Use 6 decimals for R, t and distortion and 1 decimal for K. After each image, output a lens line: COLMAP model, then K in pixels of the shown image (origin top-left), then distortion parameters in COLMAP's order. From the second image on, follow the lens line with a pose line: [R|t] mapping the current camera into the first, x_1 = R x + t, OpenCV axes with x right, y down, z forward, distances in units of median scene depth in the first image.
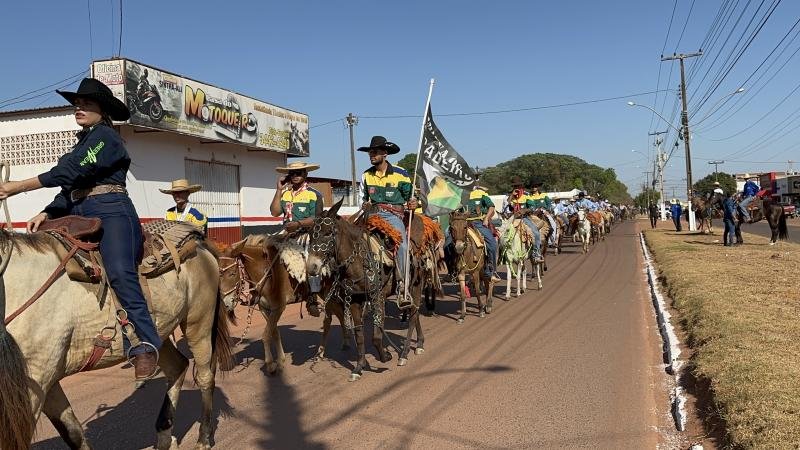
lens RADIAL K [[702.0, 0, 410.0], [0, 702.0, 223.3], [0, 0, 1]] dist [0.148537, -0.261436]
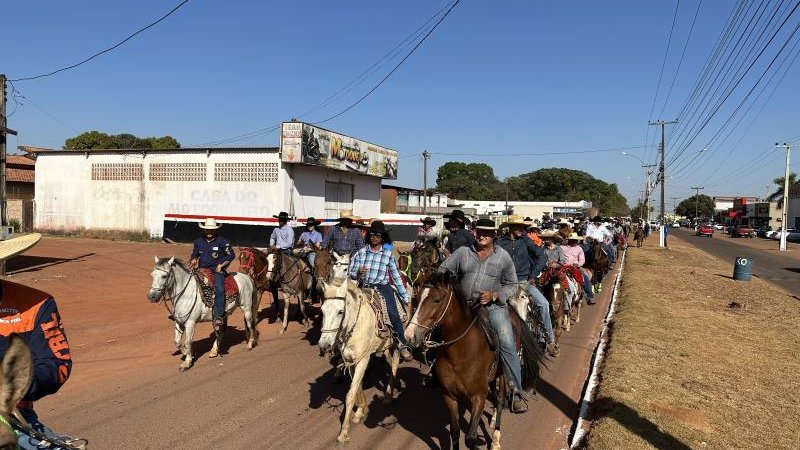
lens RADIAL K [[593.5, 0, 399.9], [0, 593.5, 234.6], [0, 0, 1]] dist [0.068223, -0.072417]
pose [[0.995747, 0.065879, -0.064400, -0.062359], [-0.063552, 0.997272, 0.037546, -0.034070], [0.066698, -0.033294, 0.997218, -0.297684]]
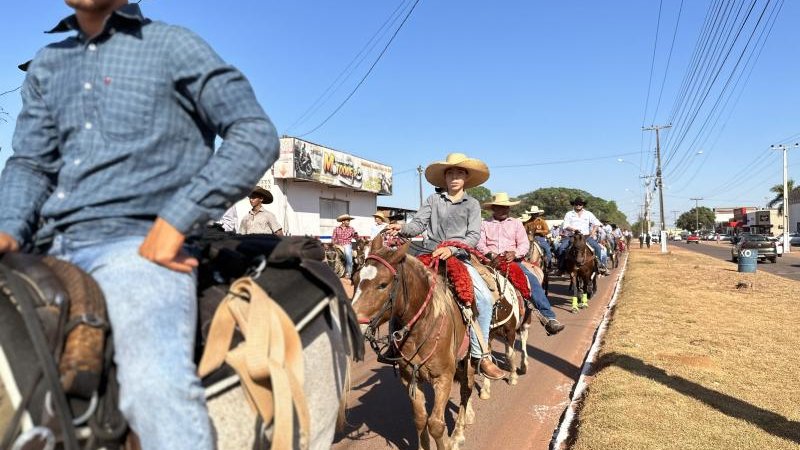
lens RADIAL K [[593.5, 0, 399.1], [0, 593.5, 237.8], [0, 0, 1]] dist [0.068223, -0.072417]
pose [[0.997367, 0.019478, -0.069850, -0.052506], [-0.020008, 0.999776, -0.006906, 0.001525], [0.069700, 0.008286, 0.997534, -0.279663]]
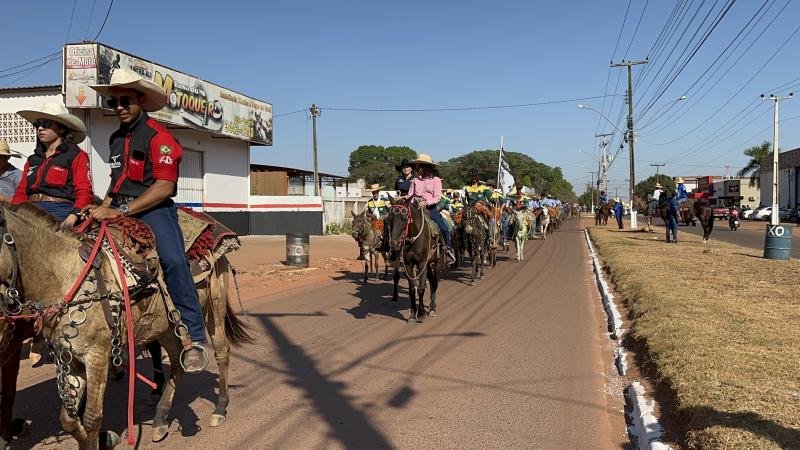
lens RADIAL K [[702.0, 0, 410.0], [0, 702.0, 233.0], [0, 0, 1]] dist [0.148537, -0.261436]
pose [[0.996946, 0.026919, 0.073308, -0.019923], [-0.028669, 0.999326, 0.022931, 0.003294], [-0.072642, -0.024963, 0.997046, -0.046571]]
